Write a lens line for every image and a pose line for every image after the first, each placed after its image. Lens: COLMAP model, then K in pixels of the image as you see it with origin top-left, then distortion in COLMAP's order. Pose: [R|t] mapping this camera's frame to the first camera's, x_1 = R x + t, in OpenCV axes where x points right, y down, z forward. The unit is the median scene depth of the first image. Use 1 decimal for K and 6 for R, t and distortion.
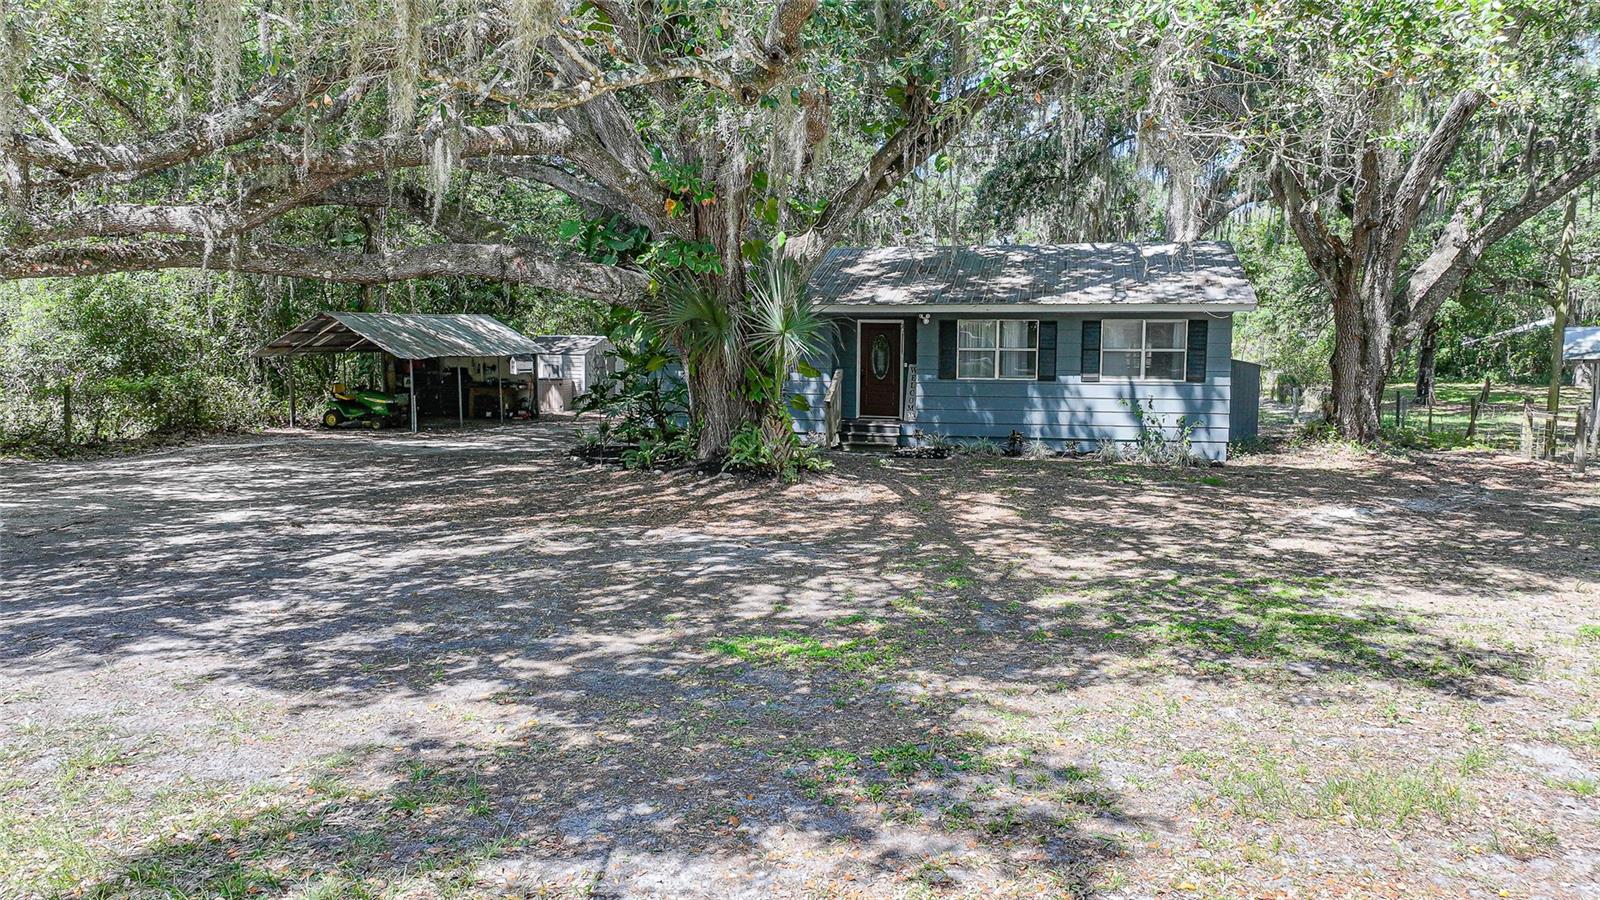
lens RADIAL K [[1121.2, 0, 800.0], [0, 1121.2, 450.0], [0, 0, 1]] dist [-0.008061, 0.024837]
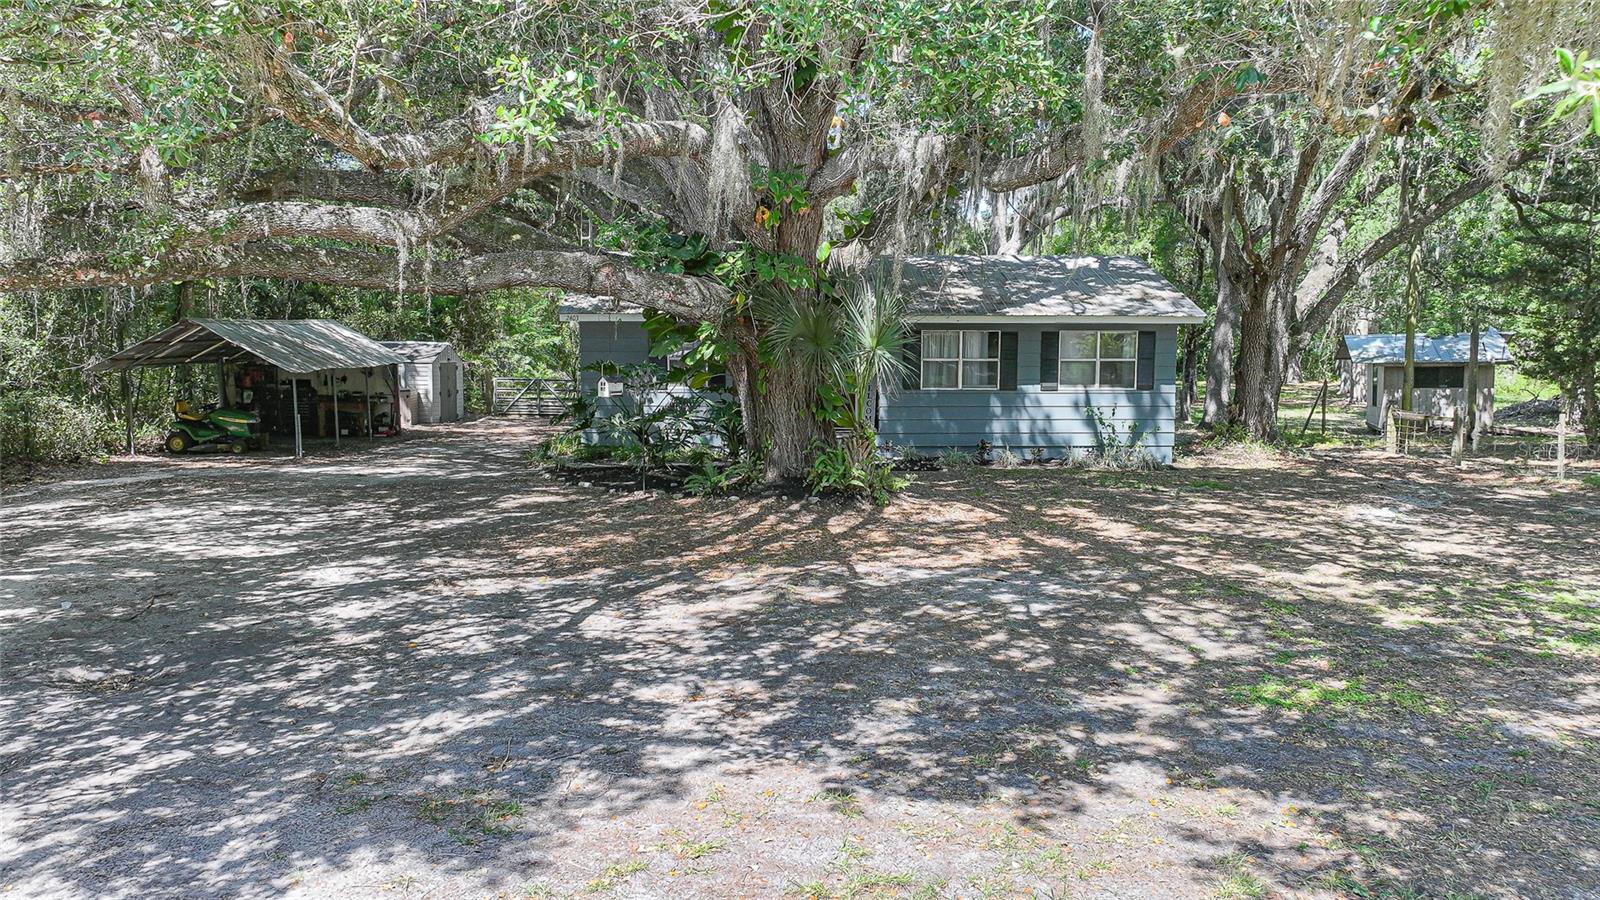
lens RADIAL K [[1121.2, 0, 800.0], [0, 1121.2, 450.0], [0, 0, 1]] dist [-0.008061, 0.024837]
pose [[0.963494, -0.027705, 0.266293, -0.521530], [0.027261, 0.999614, 0.005365, -0.038986], [-0.266339, 0.002090, 0.963877, 0.138859]]
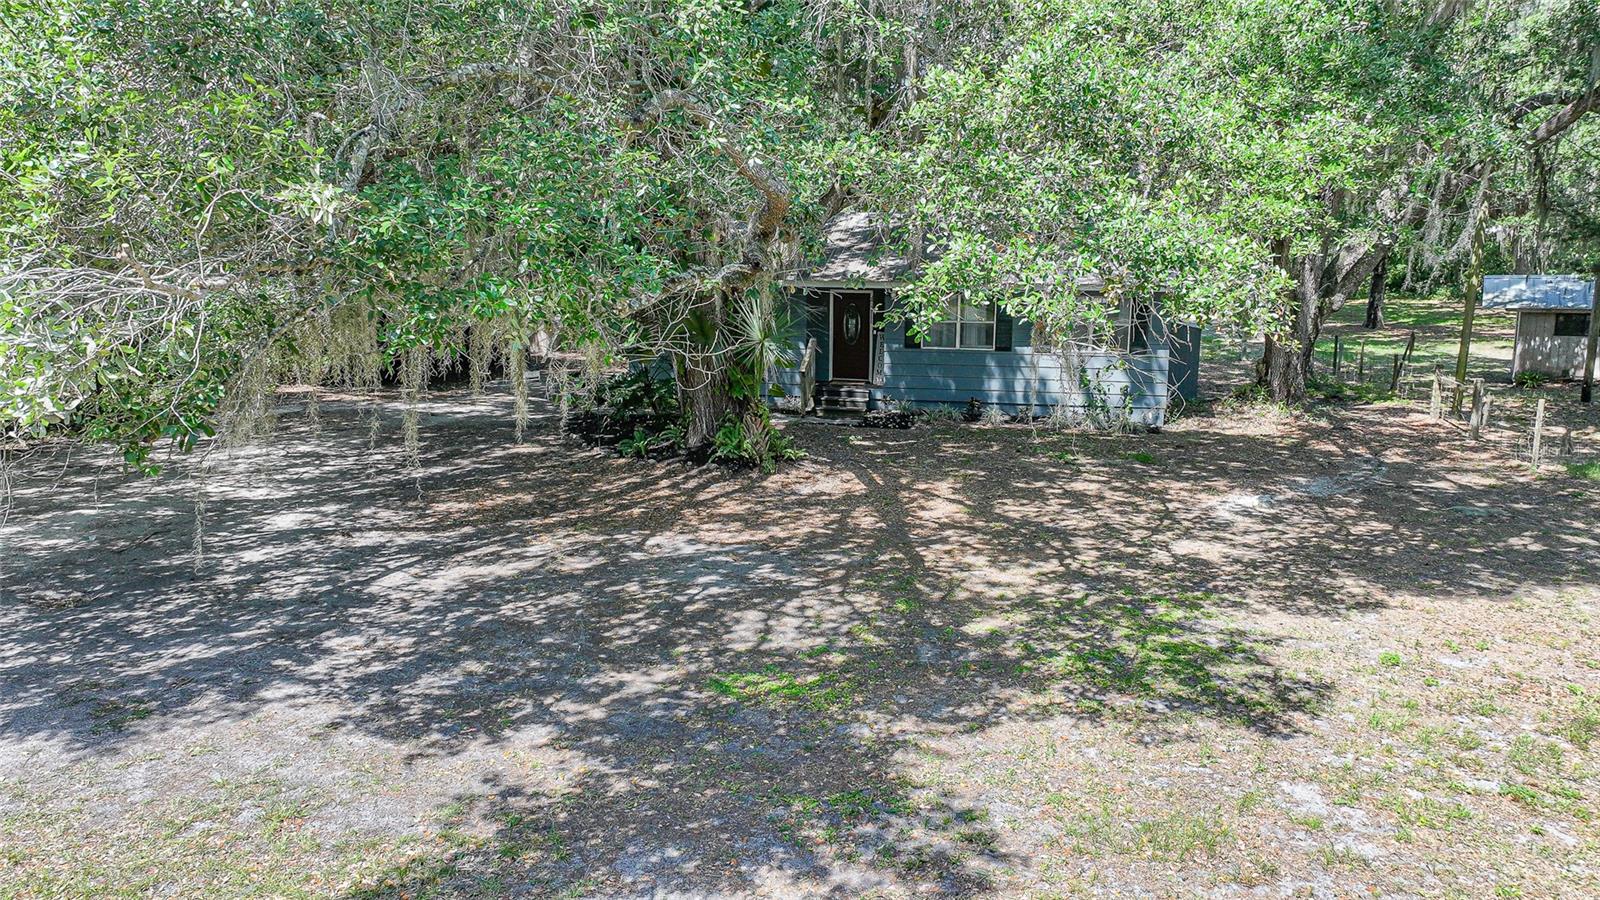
lens RADIAL K [[1121.2, 0, 800.0], [0, 1121.2, 450.0], [0, 0, 1]] dist [-0.008061, 0.024837]
pose [[0.999797, -0.006464, 0.019095, 0.001320], [0.004464, 0.994671, 0.102999, -0.173551], [-0.019659, -0.102892, 0.994498, -0.200023]]
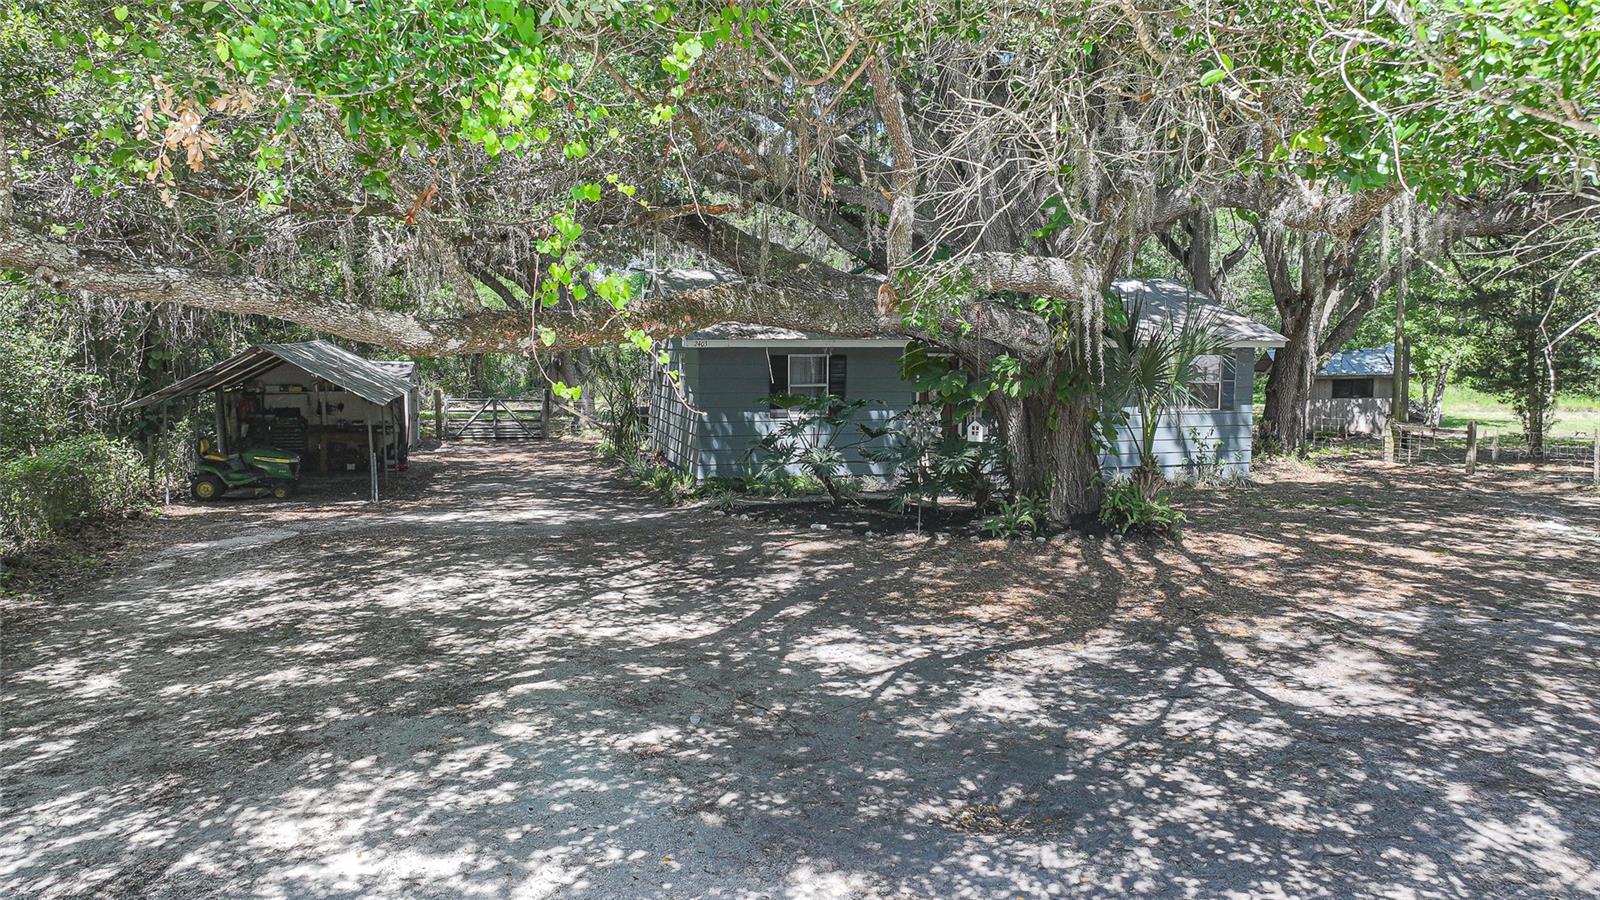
lens RADIAL K [[1121.2, 0, 800.0], [0, 1121.2, 450.0], [0, 0, 1]] dist [-0.008061, 0.024837]
pose [[0.875575, -0.049483, 0.480541, -1.189424], [0.049499, 0.998694, 0.012648, -0.119082], [-0.480540, 0.012712, 0.876881, 0.478792]]
